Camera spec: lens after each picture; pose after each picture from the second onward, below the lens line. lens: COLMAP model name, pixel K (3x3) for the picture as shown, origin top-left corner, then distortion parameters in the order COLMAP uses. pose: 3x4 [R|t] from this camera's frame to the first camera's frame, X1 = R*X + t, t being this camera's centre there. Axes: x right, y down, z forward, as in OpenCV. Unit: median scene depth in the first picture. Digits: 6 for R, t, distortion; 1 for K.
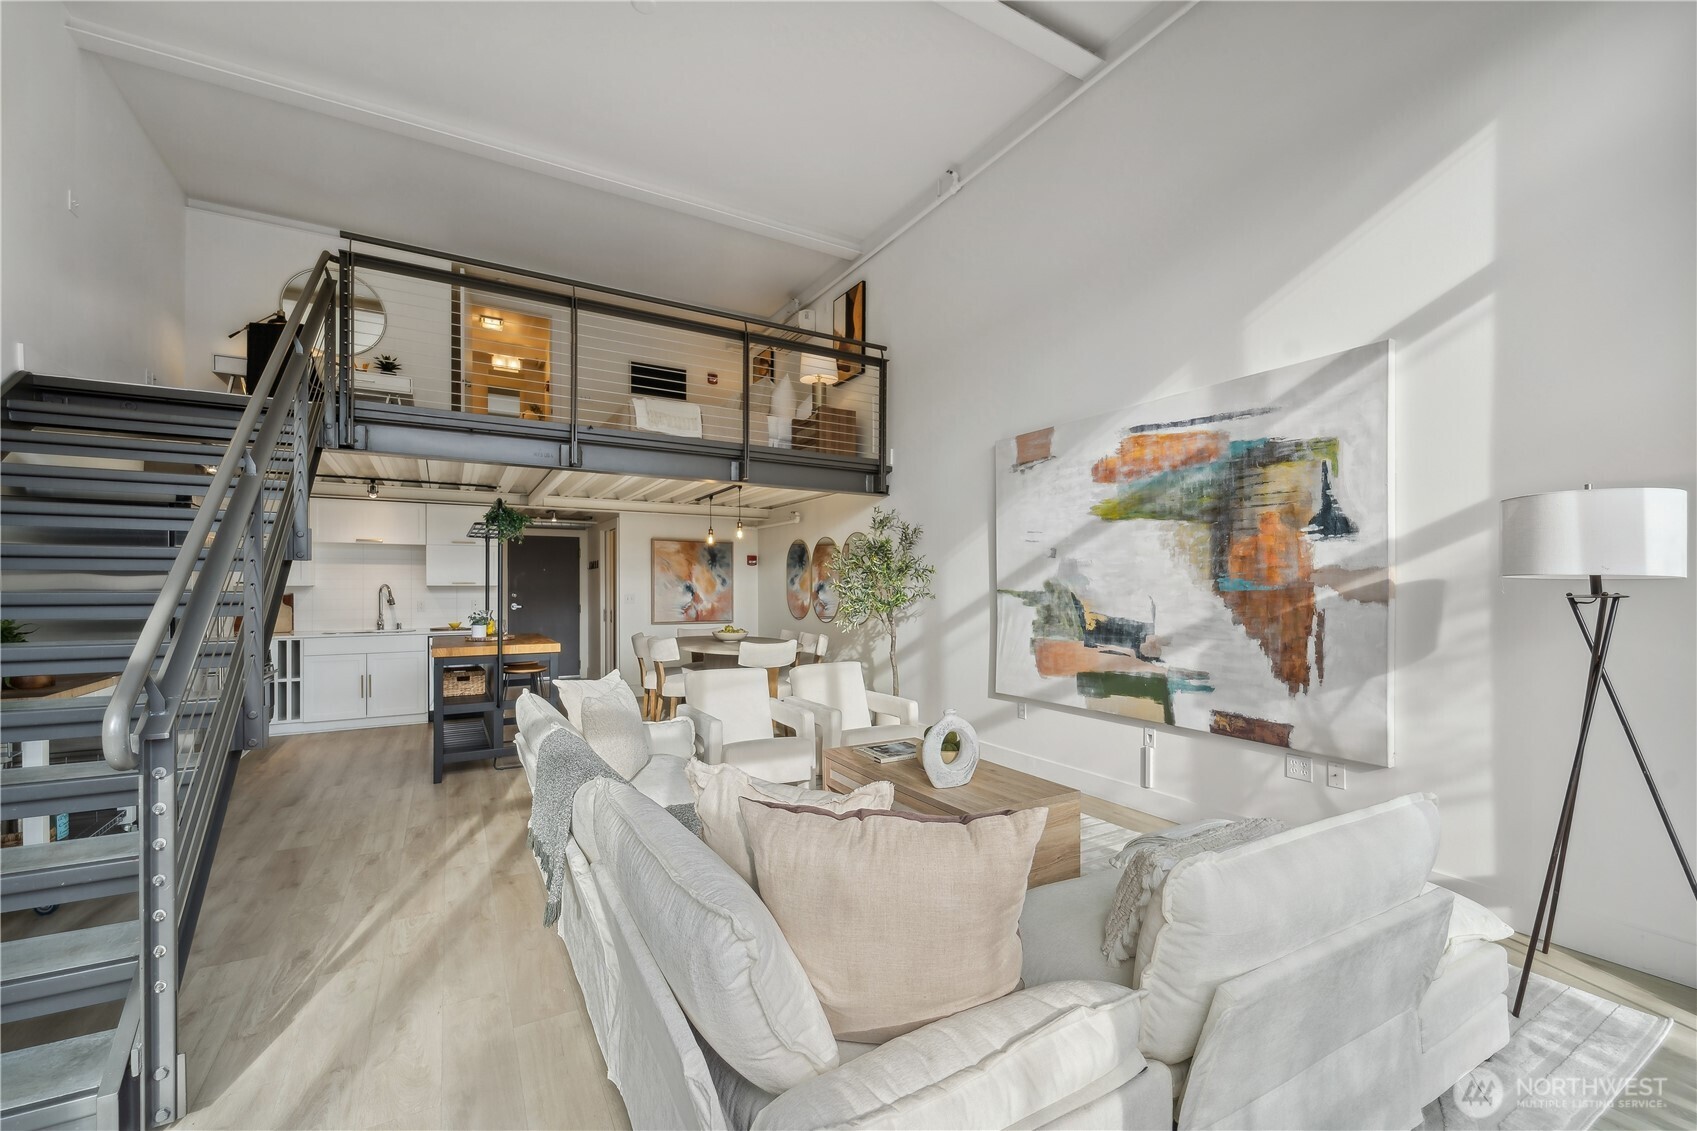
lens RADIAL K [[700.4, 0, 846.5], [0, 700.4, 587.0], [0, 0, 1]] dist [0.001922, 0.000397]
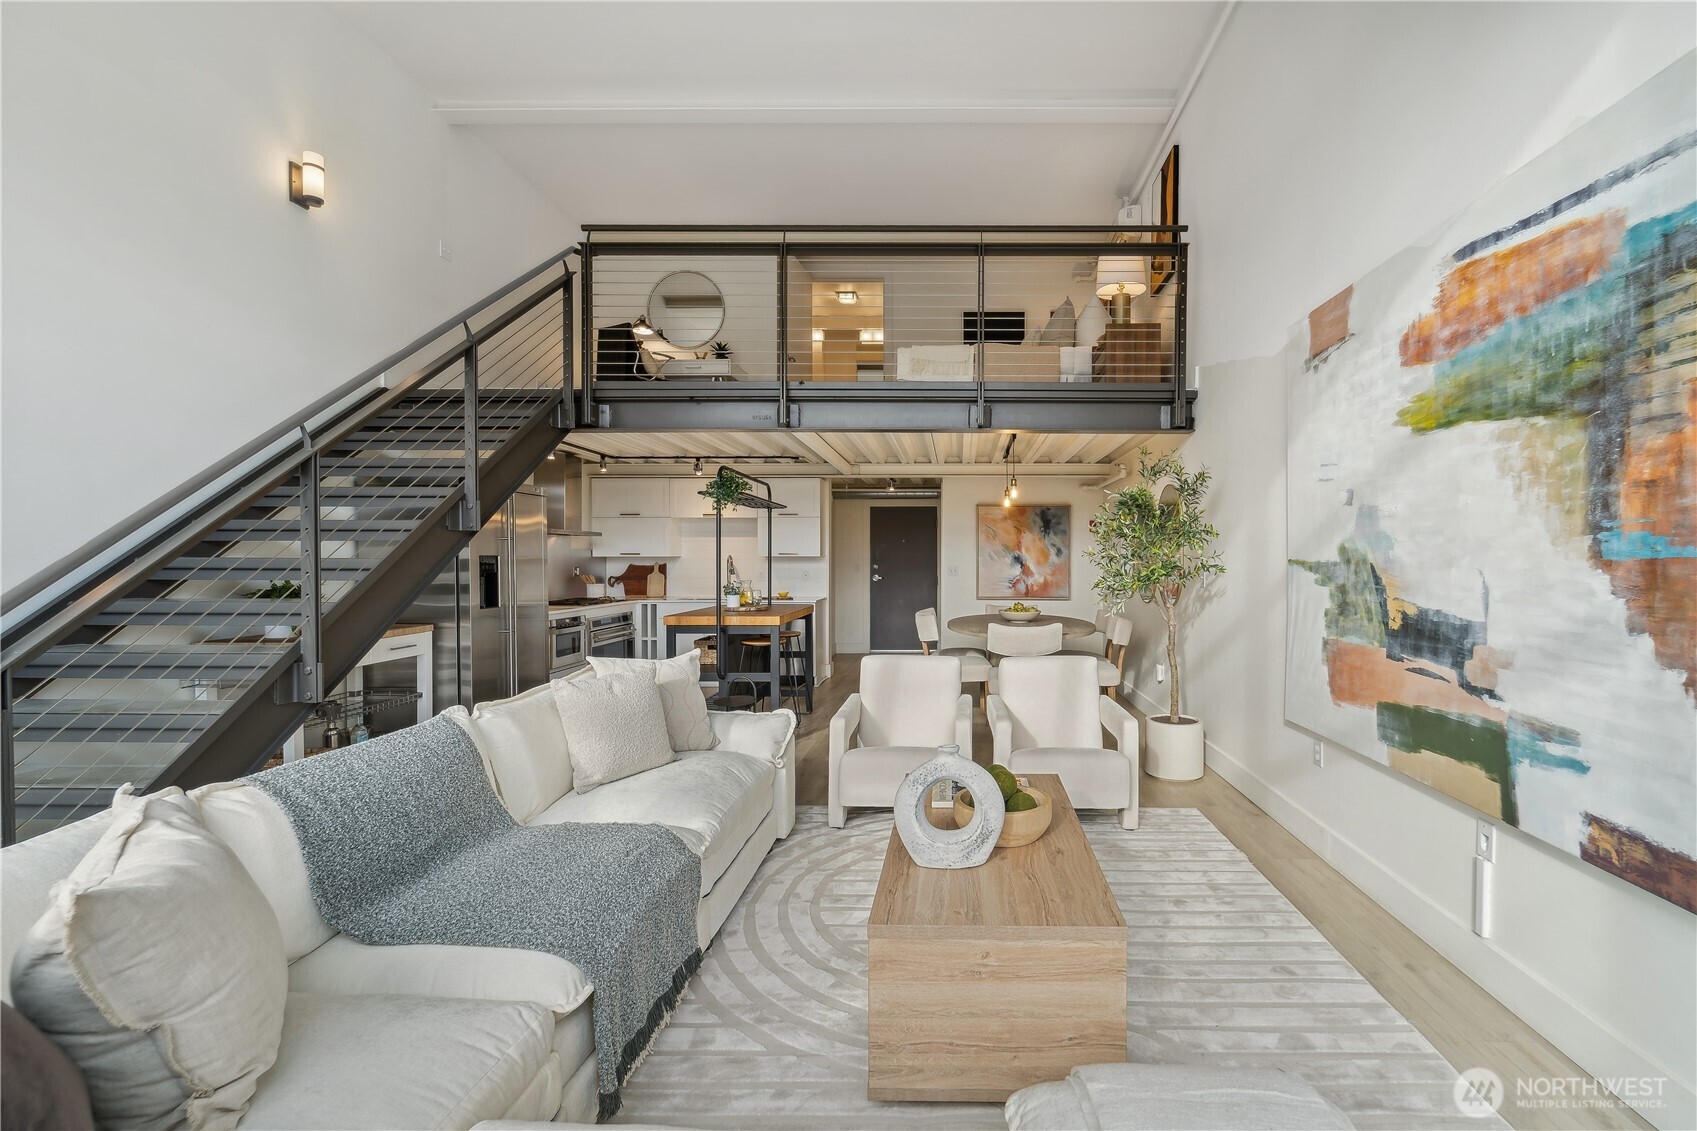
lens RADIAL K [[739.3, 0, 946.9], [0, 739.3, 571.0], [0, 0, 1]] dist [0.010355, -0.009456]
pose [[0.859280, 0.008276, -0.511438, 0.344537], [-0.000769, 0.999889, 0.014889, 0.005320], [0.511504, -0.012400, 0.859191, 0.300984]]
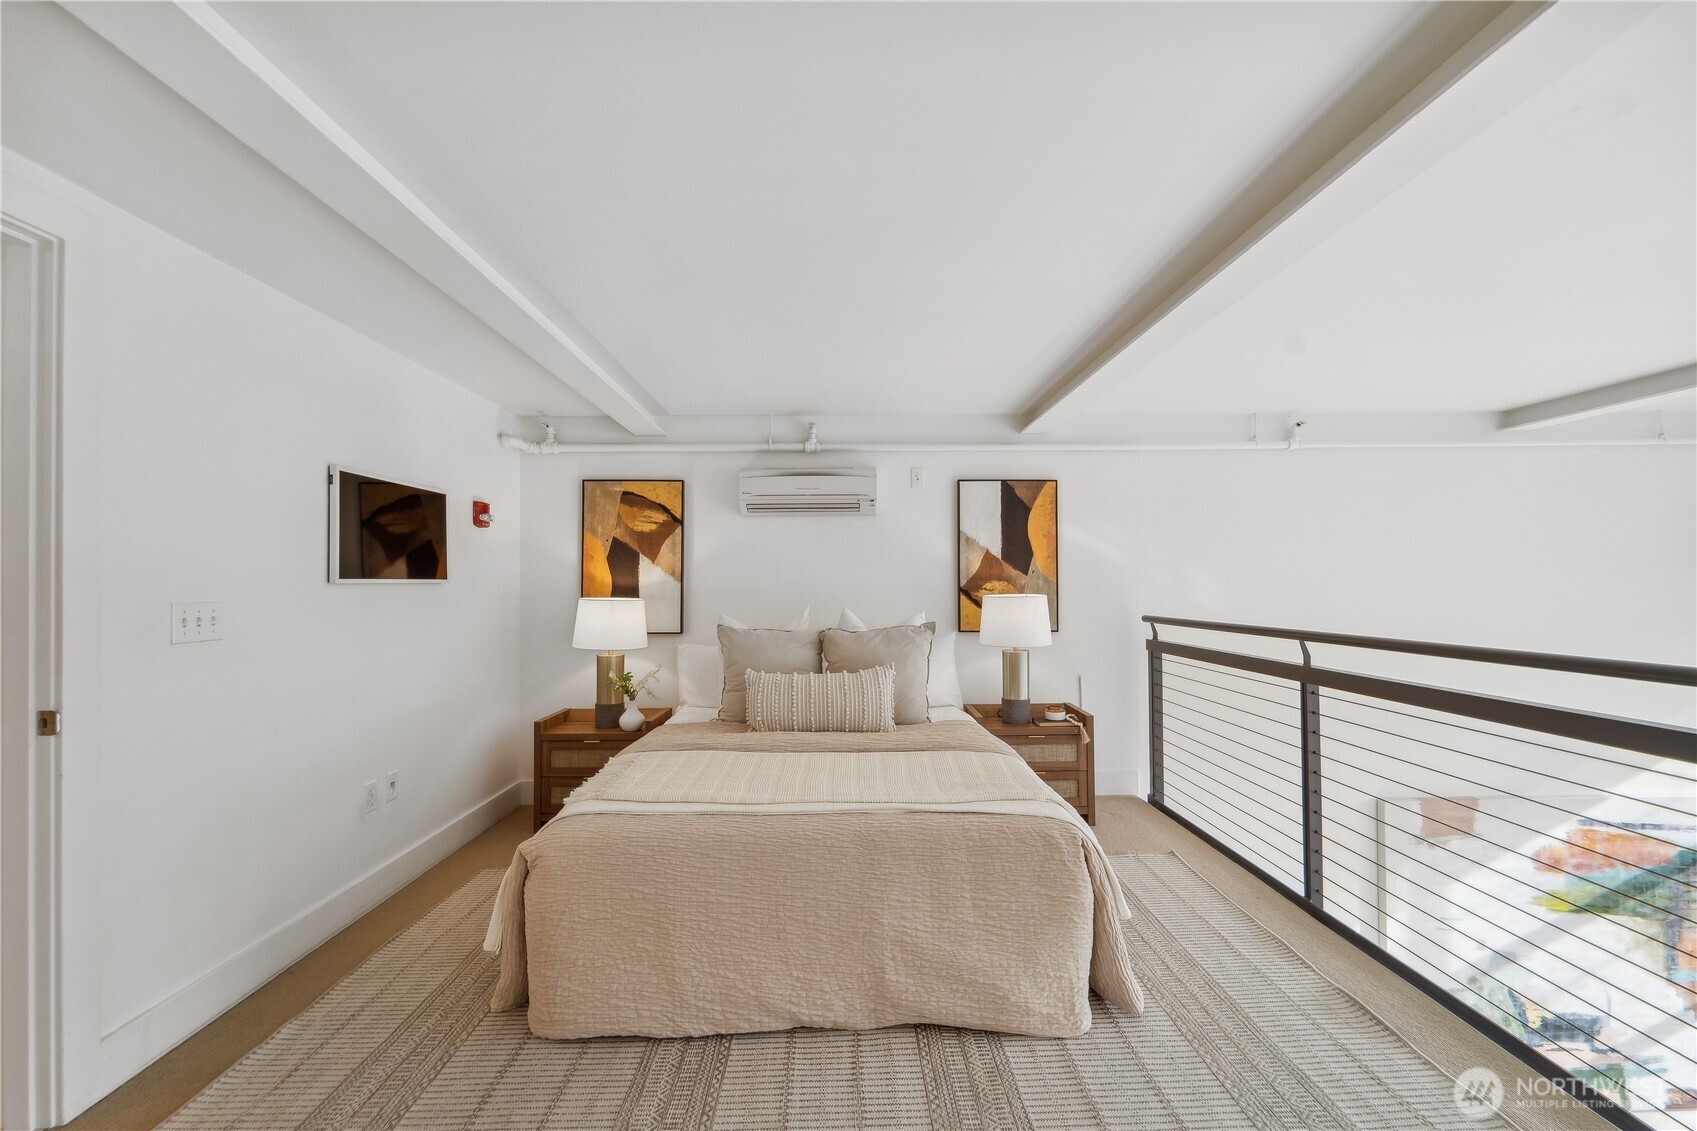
lens RADIAL K [[704.4, 0, 846.6], [0, 704.4, 572.2], [0, 0, 1]] dist [0.001660, -0.000932]
pose [[0.478955, 0.004997, 0.877825, -0.923759], [0.009377, 0.999898, -0.010809, -0.548160], [-0.877789, 0.013408, 0.478859, 1.353466]]
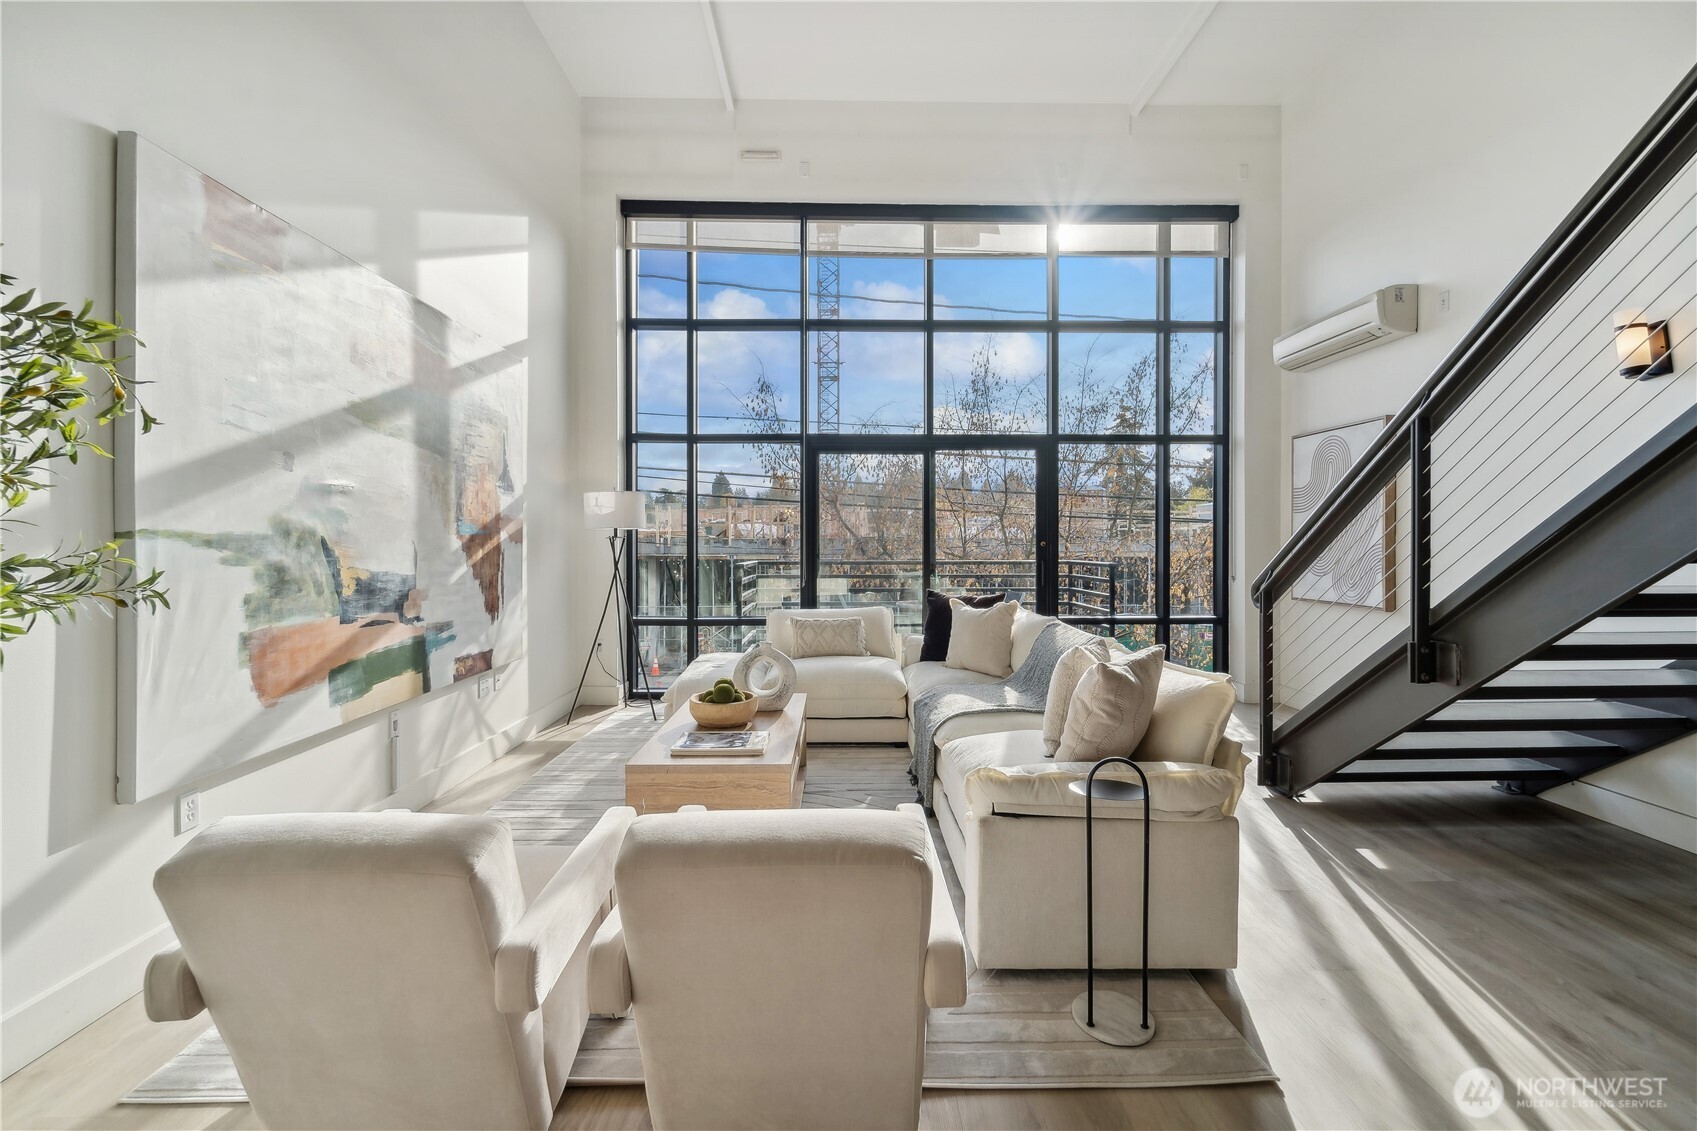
lens RADIAL K [[716.3, 0, 849.0], [0, 716.3, 544.9], [0, 0, 1]] dist [0.000938, -0.000440]
pose [[-0.875409, -0.002918, 0.483374, -0.358757], [0.000305, 0.999978, 0.006589, 0.011584], [-0.483383, 0.005916, -0.875389, 1.352628]]
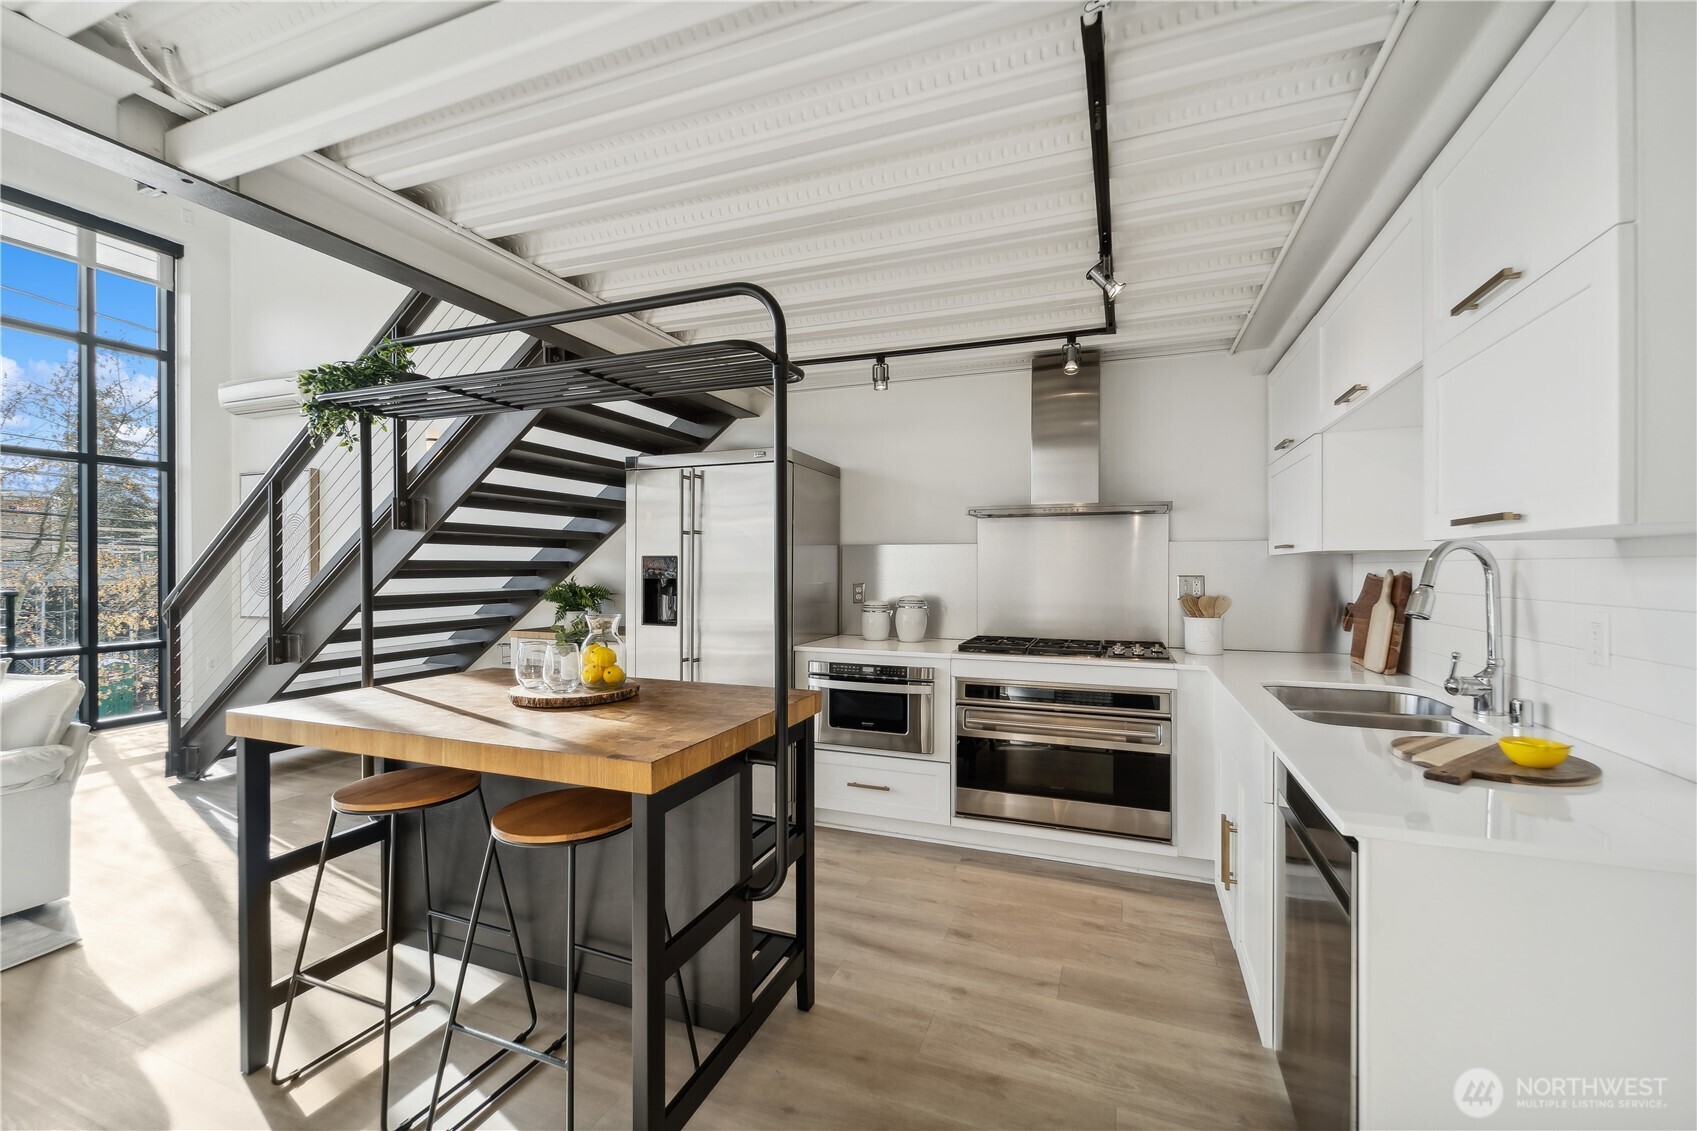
lens RADIAL K [[695.6, 0, 847.5], [0, 695.6, 571.2], [0, 0, 1]] dist [-0.001862, -0.000446]
pose [[-0.779275, 0.001062, -0.626681, -0.504130], [-0.003298, 0.999978, 0.005796, 0.011613], [0.626674, 0.006583, -0.779254, 1.694938]]
